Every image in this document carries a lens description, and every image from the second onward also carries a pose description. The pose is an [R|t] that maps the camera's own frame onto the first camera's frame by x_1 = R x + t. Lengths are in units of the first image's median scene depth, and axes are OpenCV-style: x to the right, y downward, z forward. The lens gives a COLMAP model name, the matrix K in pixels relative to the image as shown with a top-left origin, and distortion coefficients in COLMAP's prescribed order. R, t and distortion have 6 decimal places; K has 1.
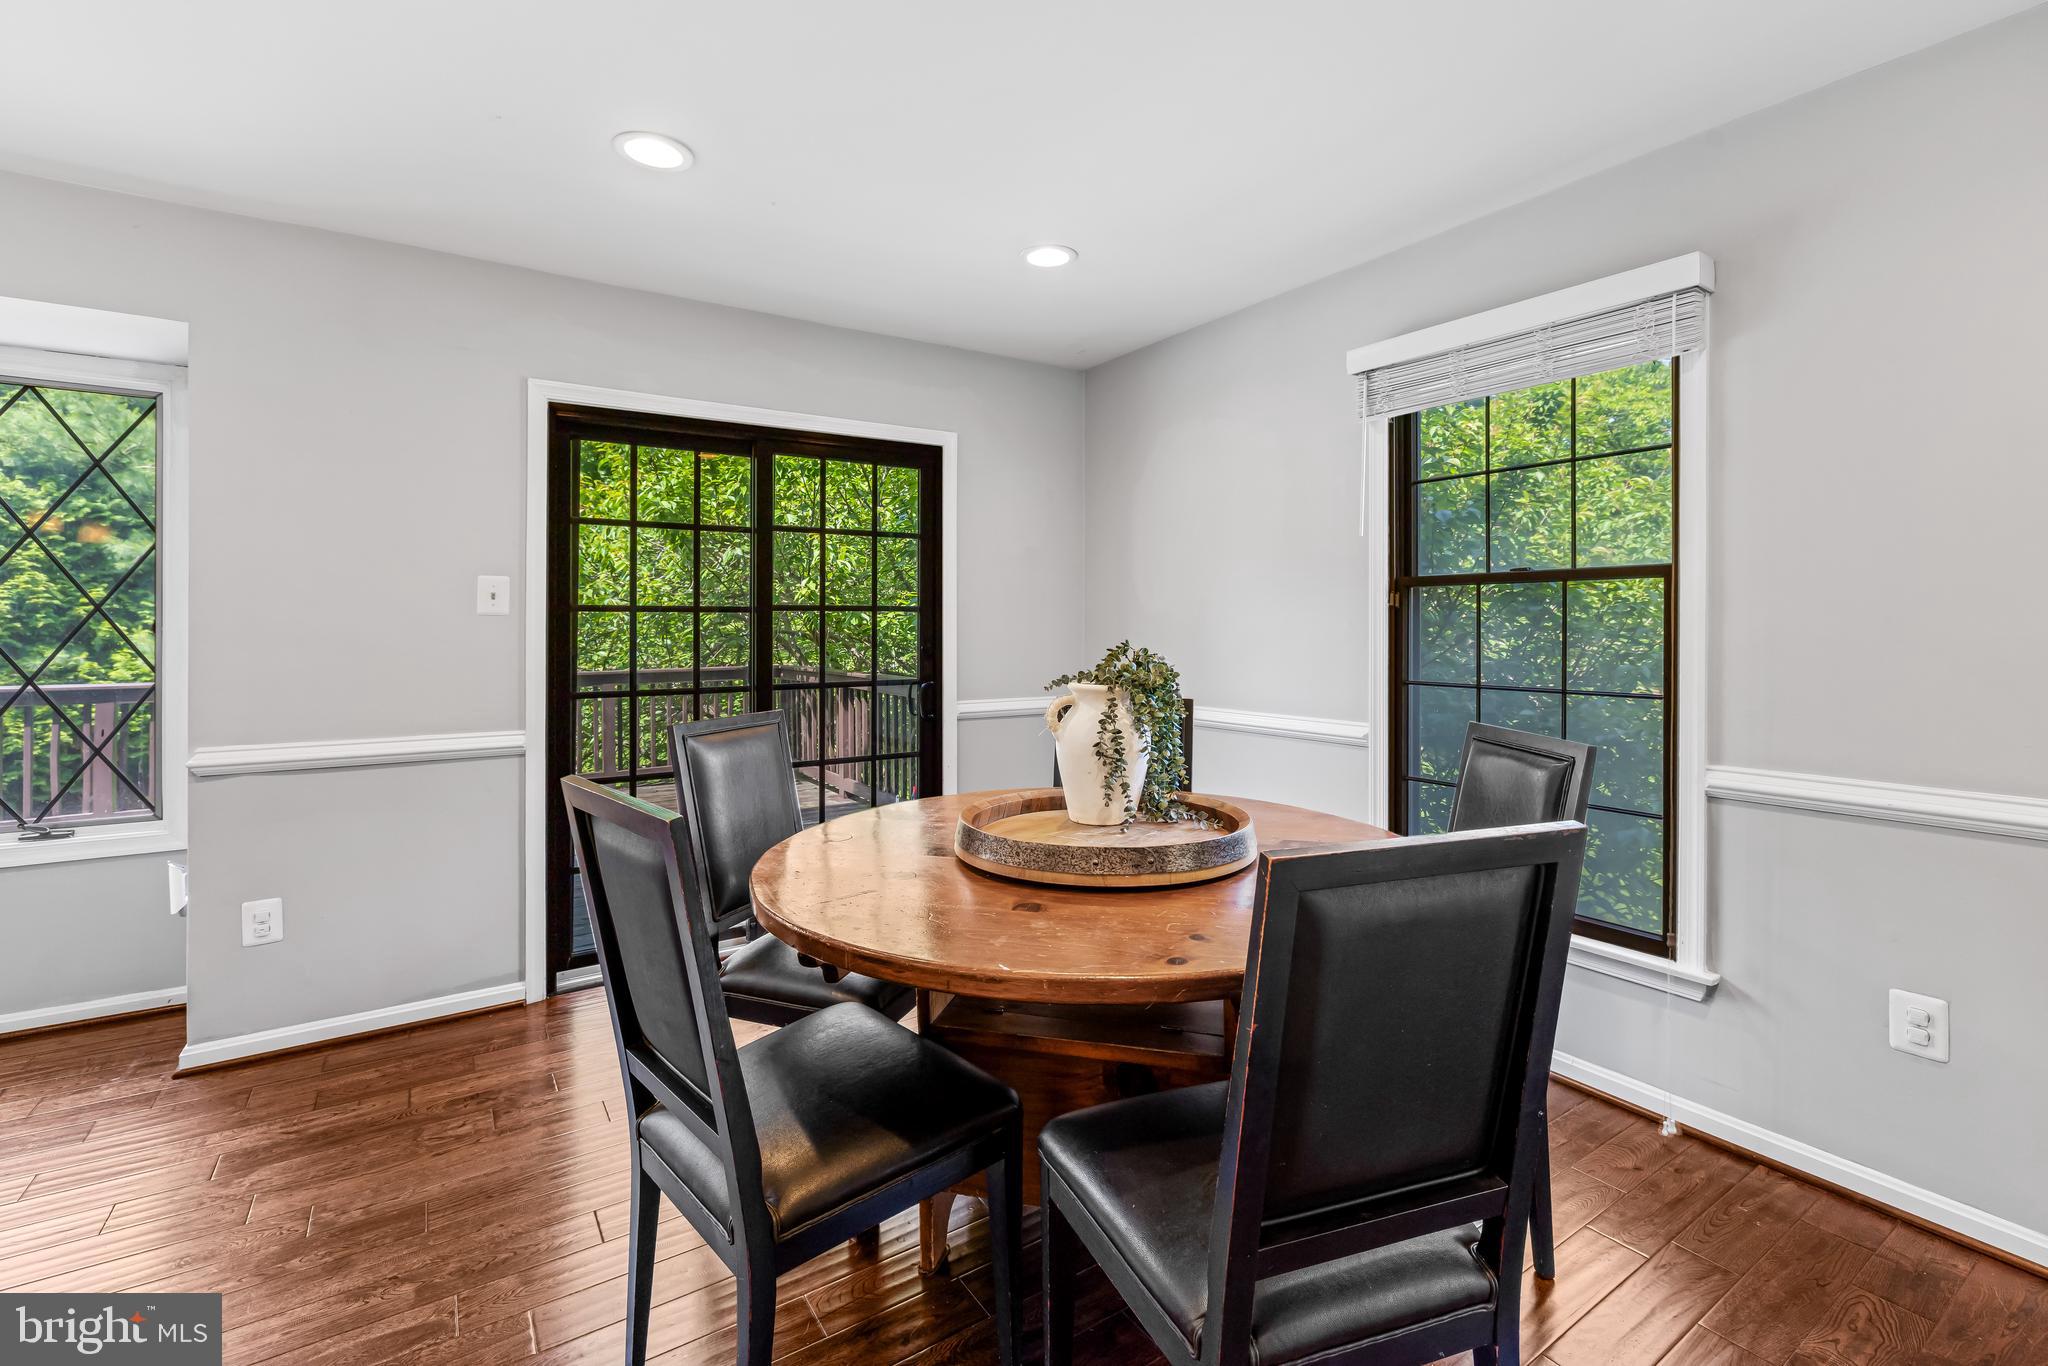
lens RADIAL K [[914.3, 0, 1008.9], [0, 914.3, 622.0], [0, 0, 1]] dist [-0.004111, 0.001887]
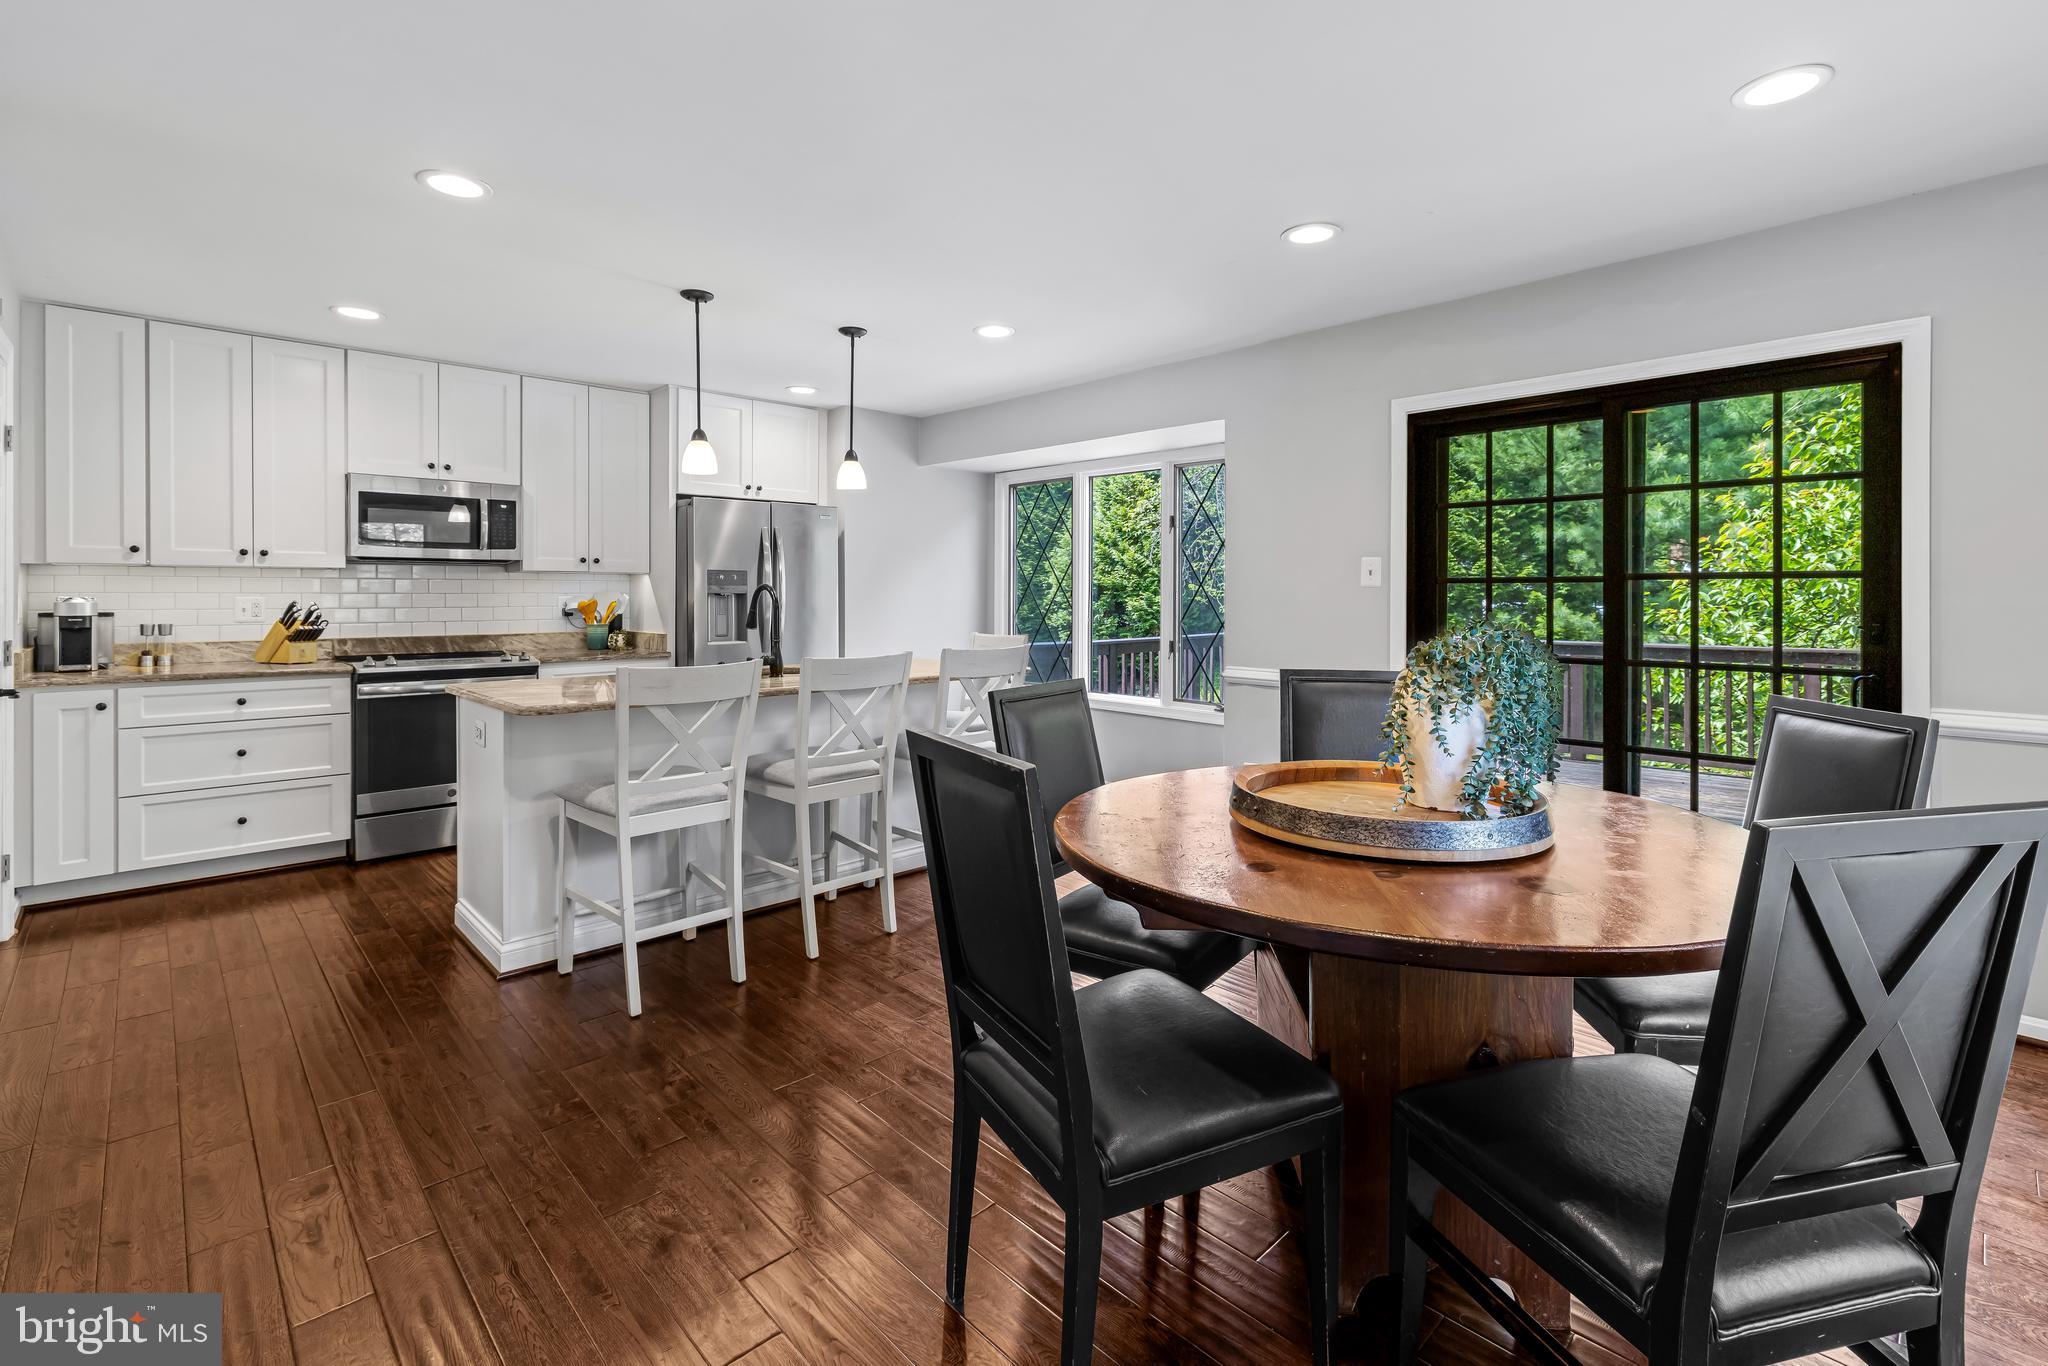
lens RADIAL K [[914.3, 0, 1045.7], [0, 914.3, 595.9], [0, 0, 1]] dist [-0.004111, 0.001887]
pose [[0.204752, 0.004253, -0.978805, 0.648147], [0.001390, 0.999988, 0.004636, -0.001591], [0.978813, -0.002310, 0.204743, 0.285319]]
